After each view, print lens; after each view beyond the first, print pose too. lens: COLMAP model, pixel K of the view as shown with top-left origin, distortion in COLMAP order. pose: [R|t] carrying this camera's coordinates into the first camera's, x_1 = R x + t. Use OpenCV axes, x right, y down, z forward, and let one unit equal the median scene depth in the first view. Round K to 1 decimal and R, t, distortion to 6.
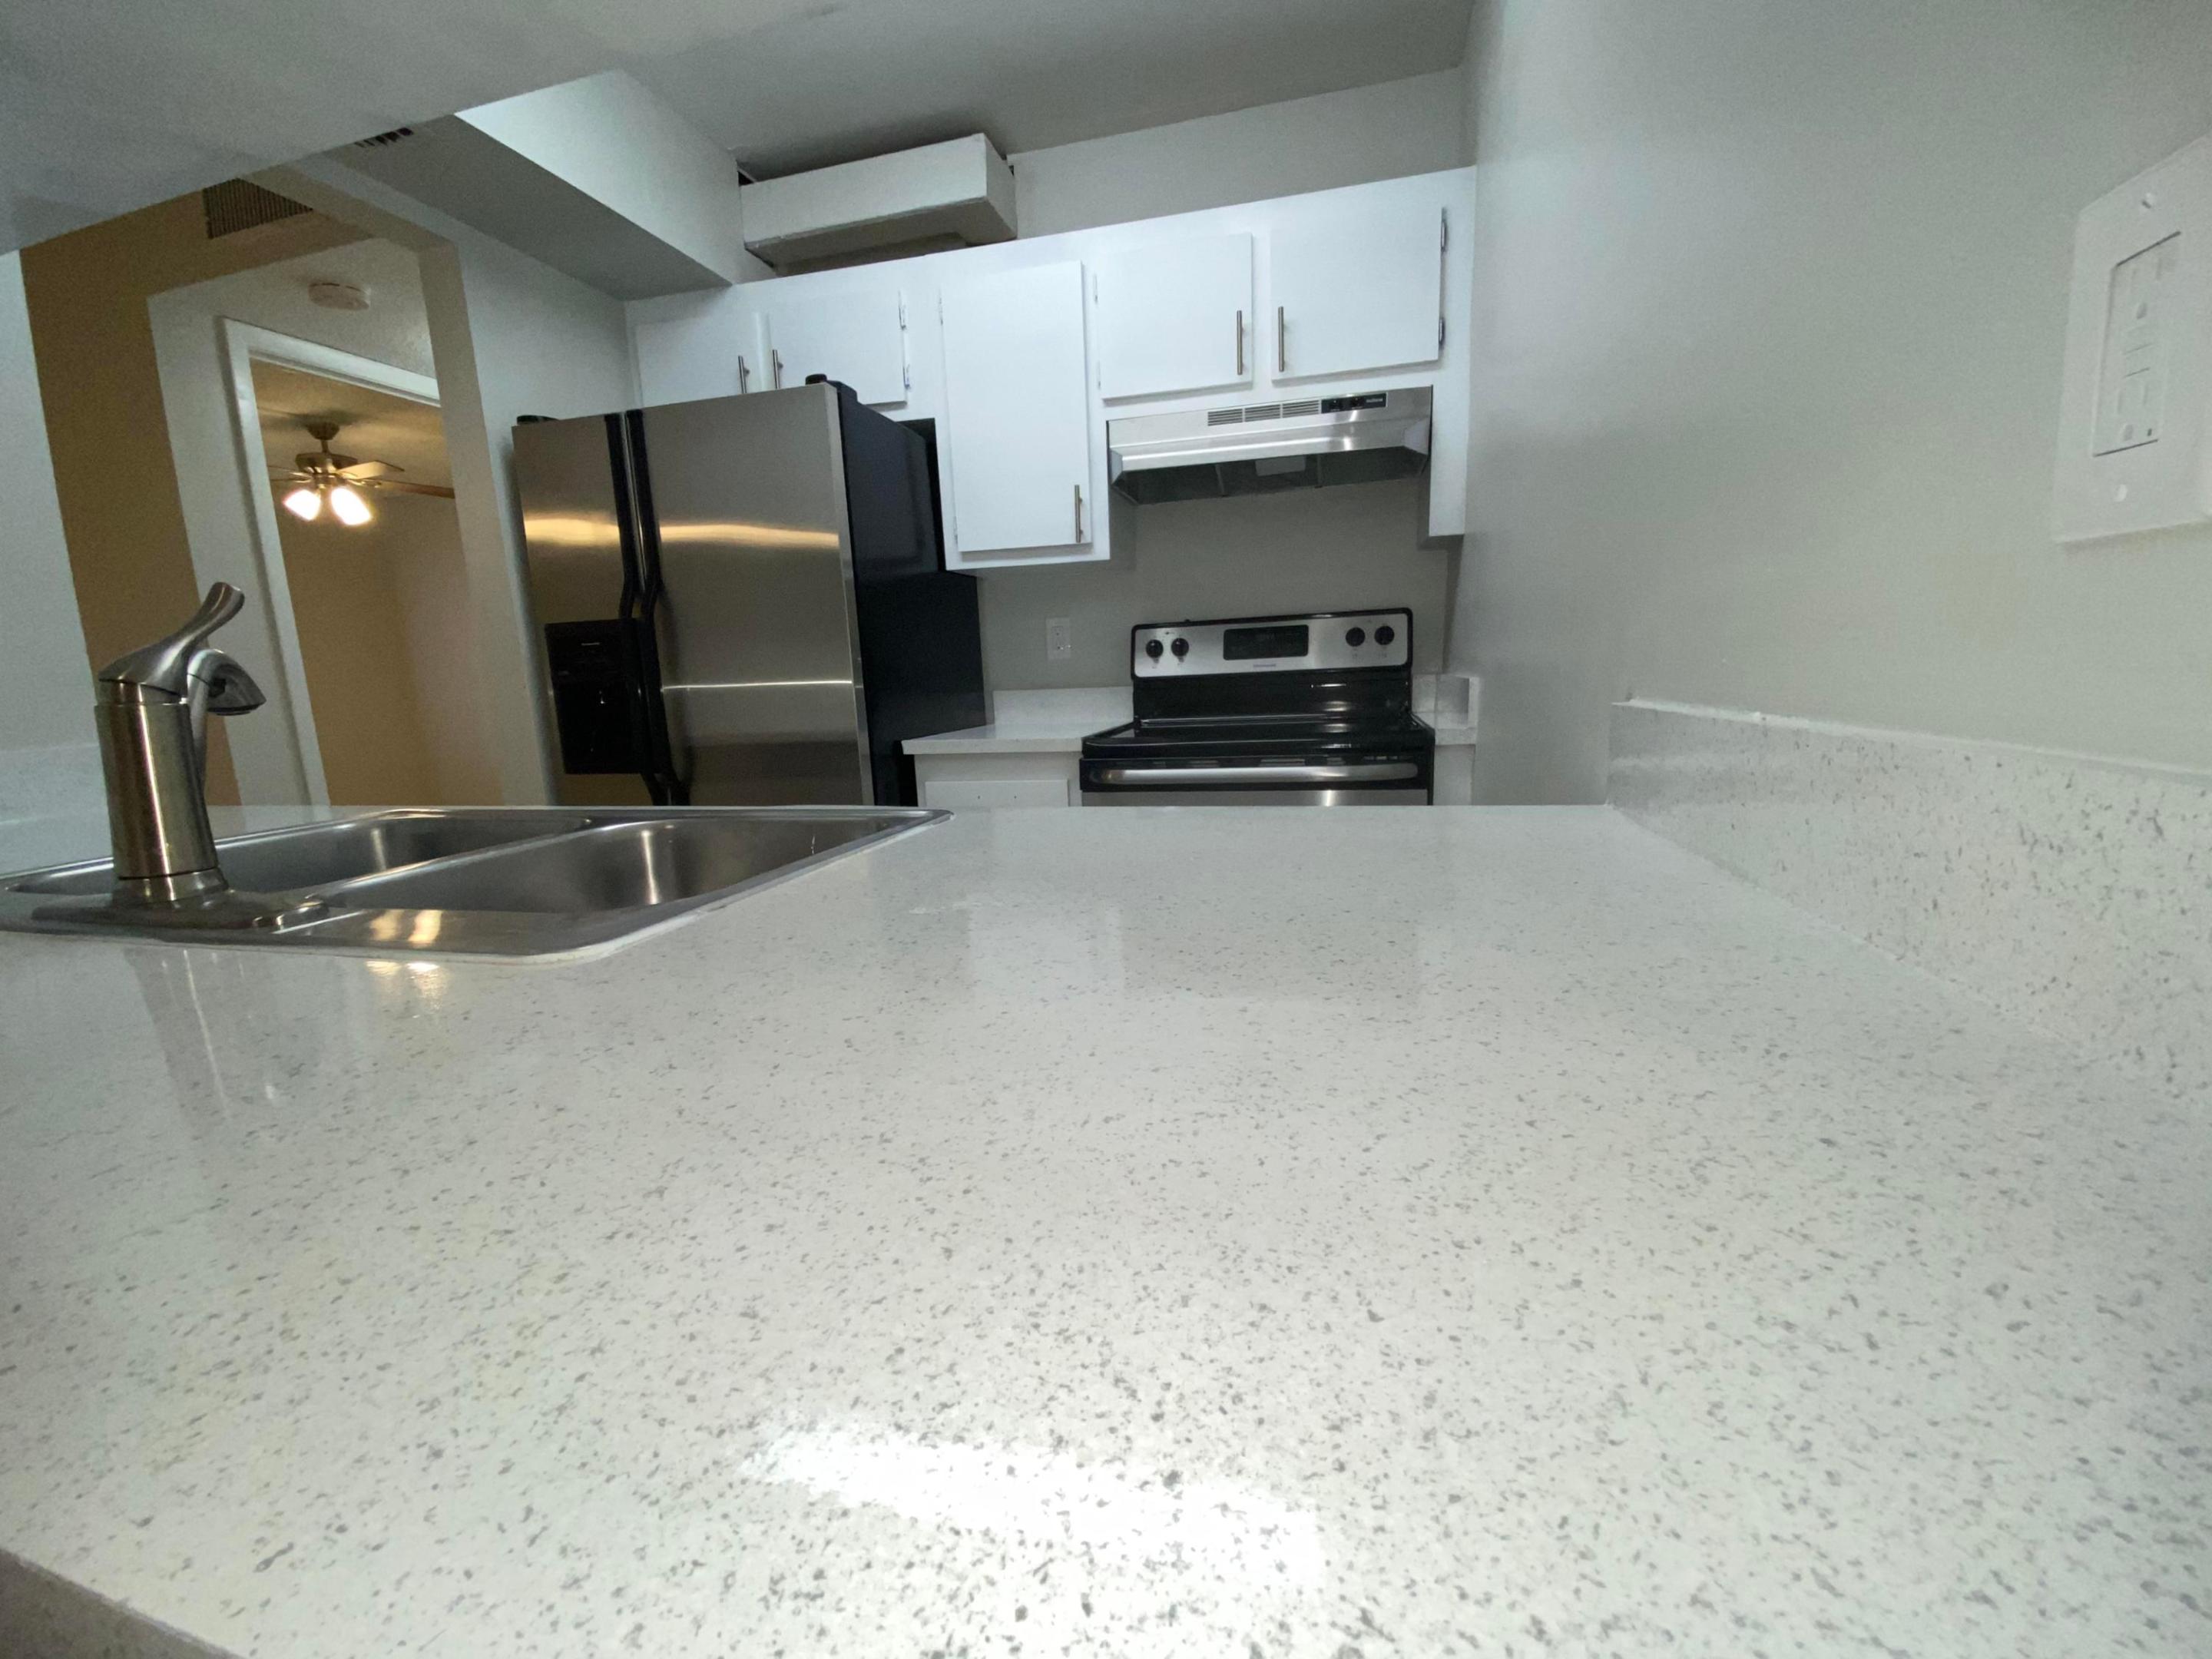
lens RADIAL K [[898.3, 0, 1113.2], [0, 898.3, 836.5], [0, 0, 1]] dist [0.006272, -0.013208]
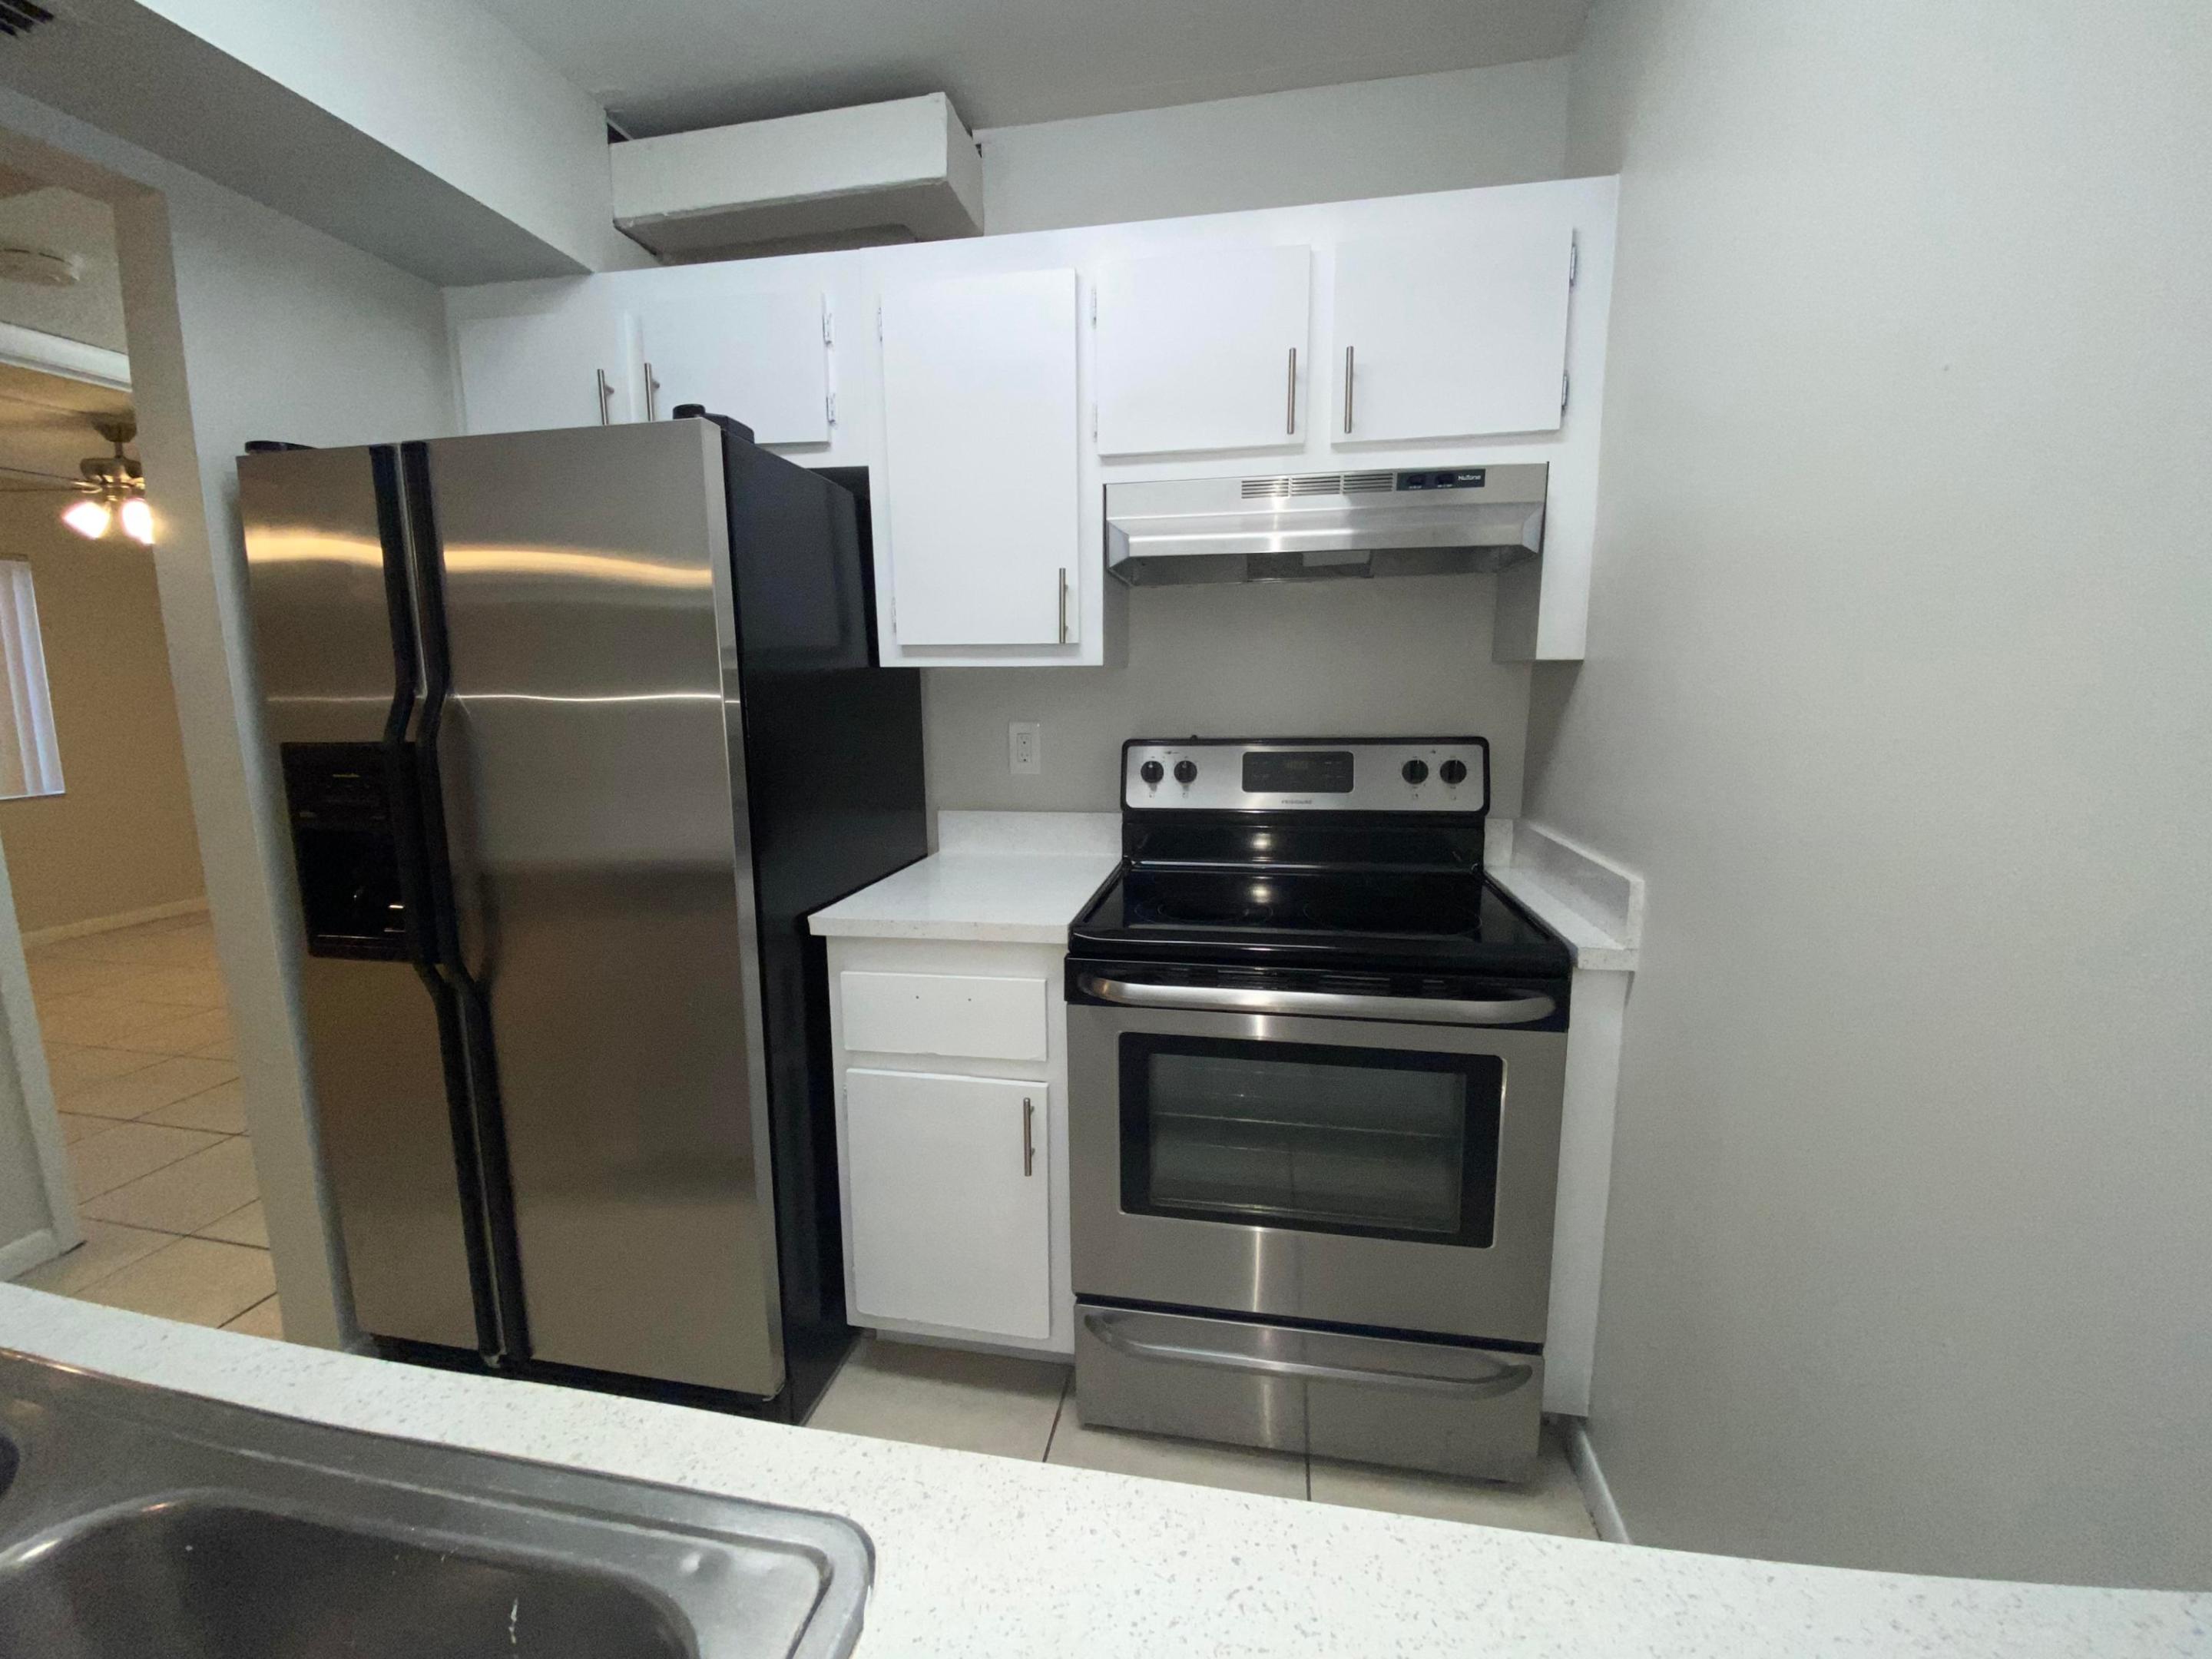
lens RADIAL K [[898.3, 0, 1117.2], [0, 898.3, 835.1], [0, 0, 1]] dist [0.006272, -0.013208]
pose [[0.996912, 0.017944, 0.076452, -0.046032], [-0.015773, 0.999458, -0.028903, -0.146134], [-0.076929, 0.027608, 0.996654, 0.258350]]
